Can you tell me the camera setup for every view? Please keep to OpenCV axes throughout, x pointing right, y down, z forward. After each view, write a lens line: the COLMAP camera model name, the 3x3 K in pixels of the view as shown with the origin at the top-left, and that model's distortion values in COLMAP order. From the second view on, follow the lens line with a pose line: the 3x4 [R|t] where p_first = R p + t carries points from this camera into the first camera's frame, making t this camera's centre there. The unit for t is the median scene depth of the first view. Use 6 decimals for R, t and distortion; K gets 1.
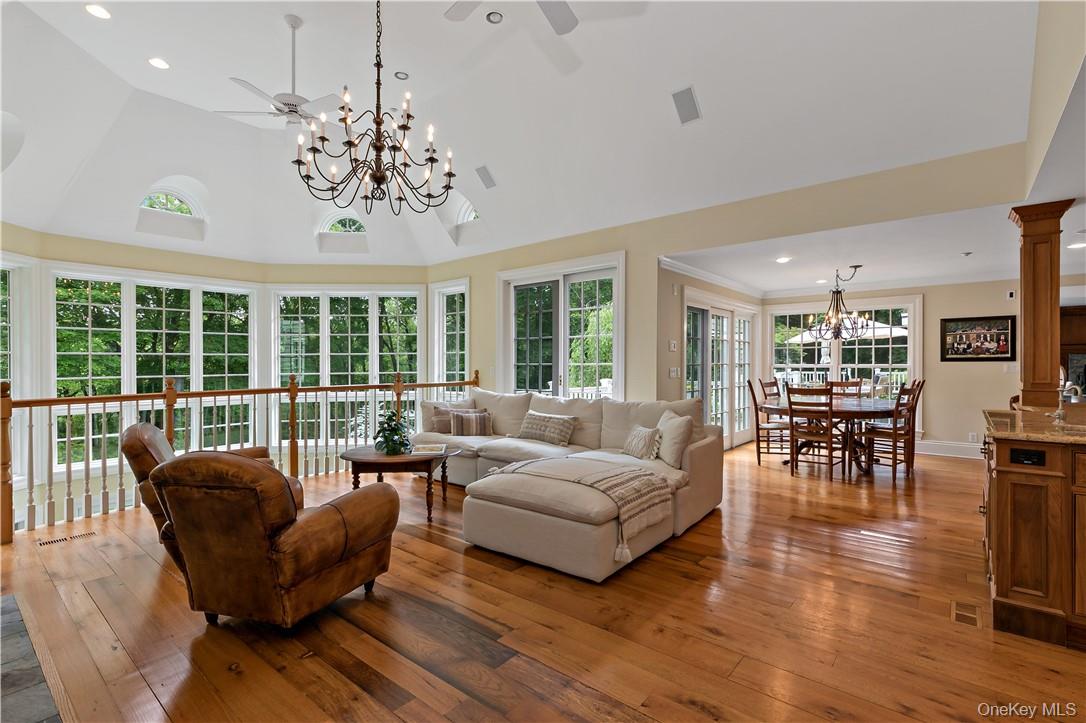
lens RADIAL K [[502.9, 0, 537.8], [0, 502.9, 358.8], [0, 0, 1]] dist [0.000947, 0.000280]
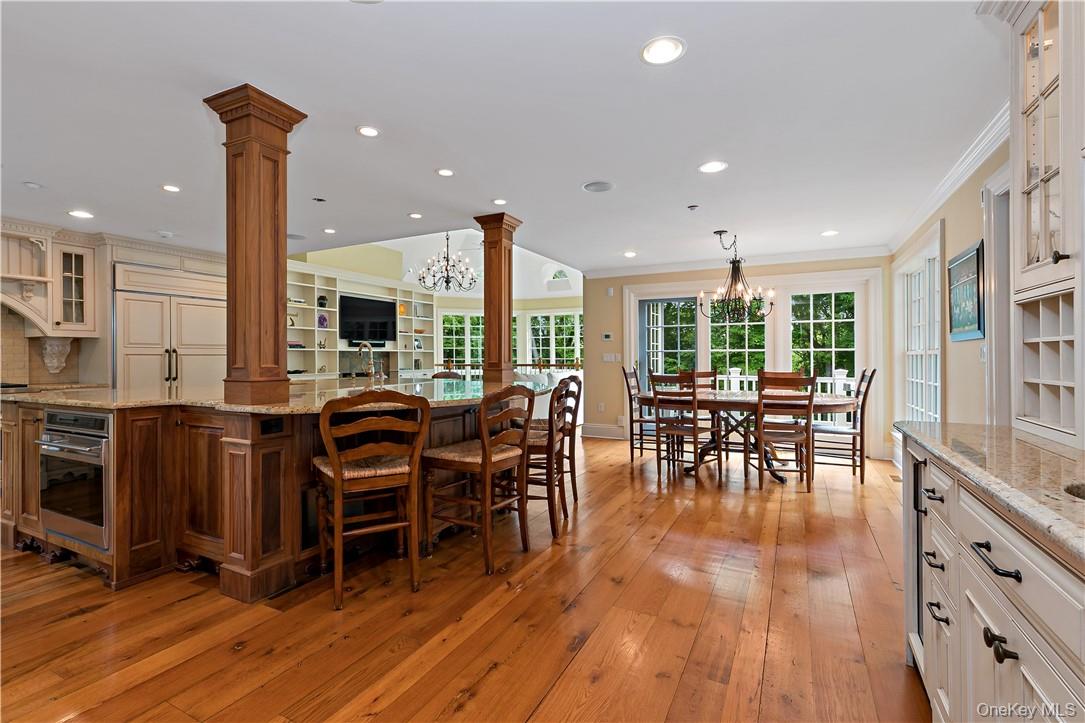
lens RADIAL K [[496.8, 0, 542.5], [0, 496.8, 358.1], [0, 0, 1]] dist [0.014660, -0.000362]
pose [[0.220307, 0.005576, -0.975415, 1.302733], [0.020941, 0.999726, 0.010444, 0.009849], [0.975206, -0.022727, 0.220130, 0.498208]]
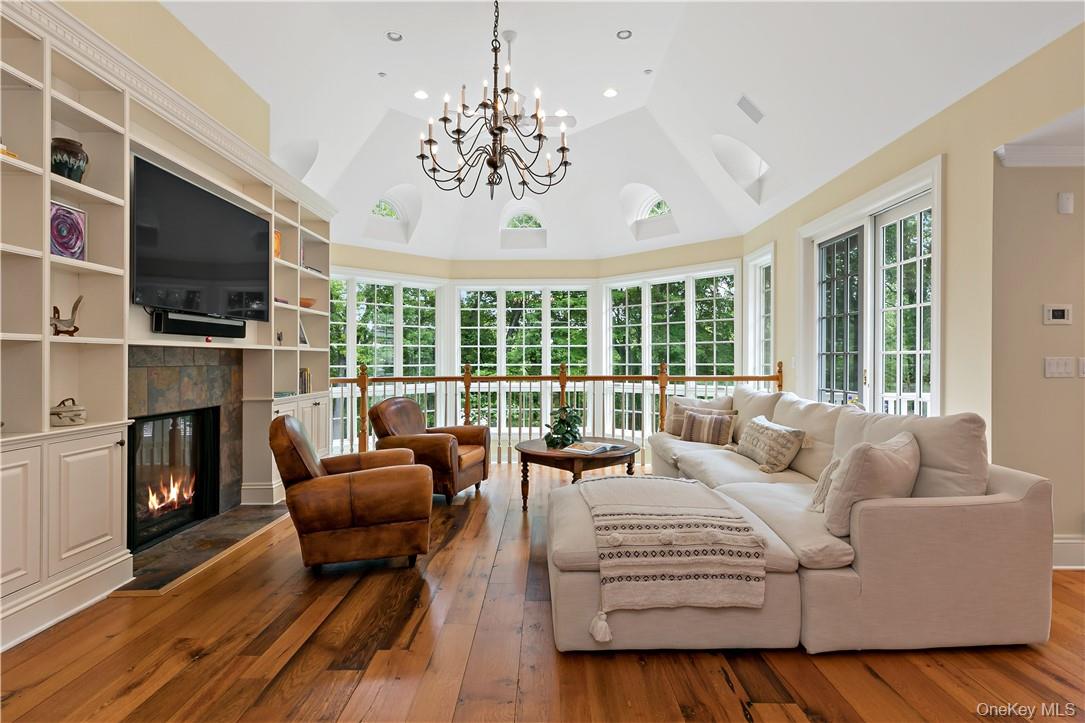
lens RADIAL K [[553.9, 0, 545.8], [0, 553.9, 340.6], [0, 0, 1]] dist [0.022529, 0.000399]
pose [[0.640114, -0.024826, -0.767879, 0.335261], [0.016131, 0.999692, -0.018873, 0.002491], [0.768110, -0.000306, 0.640317, 0.205299]]
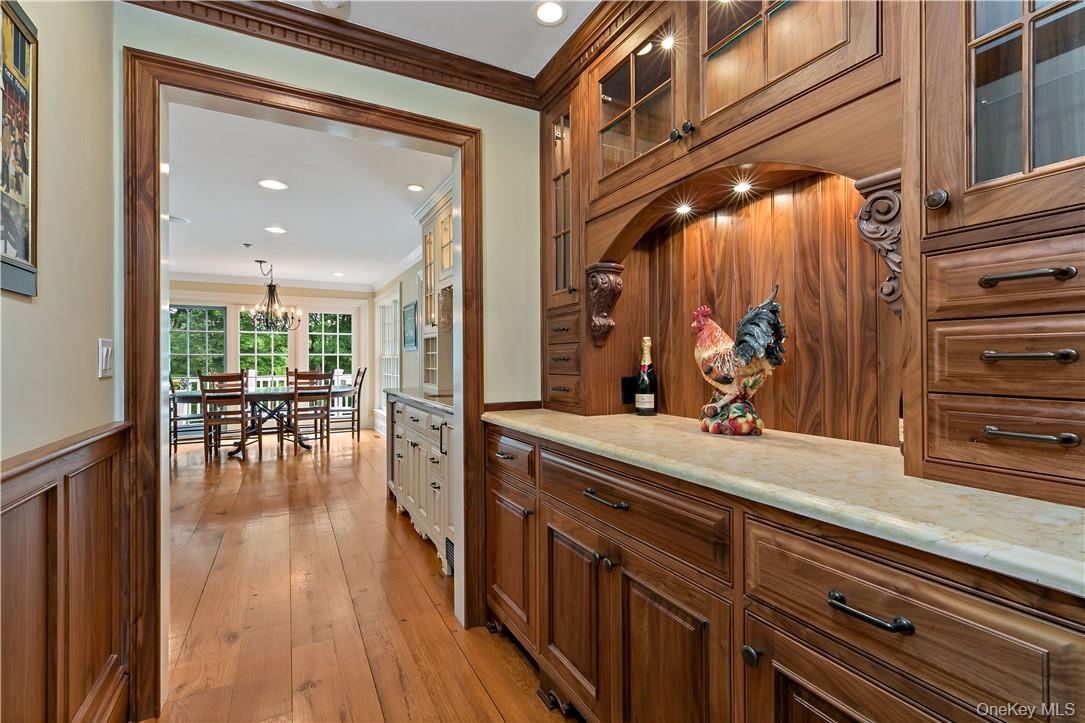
lens RADIAL K [[502.5, 0, 537.3], [0, 502.5, 358.8], [0, 0, 1]] dist [0.000947, 0.000280]
pose [[0.917769, 0.001107, -0.397114, 1.506534], [0.006064, 0.999840, 0.016801, 0.006978], [0.397069, -0.017828, 0.917616, 0.241259]]
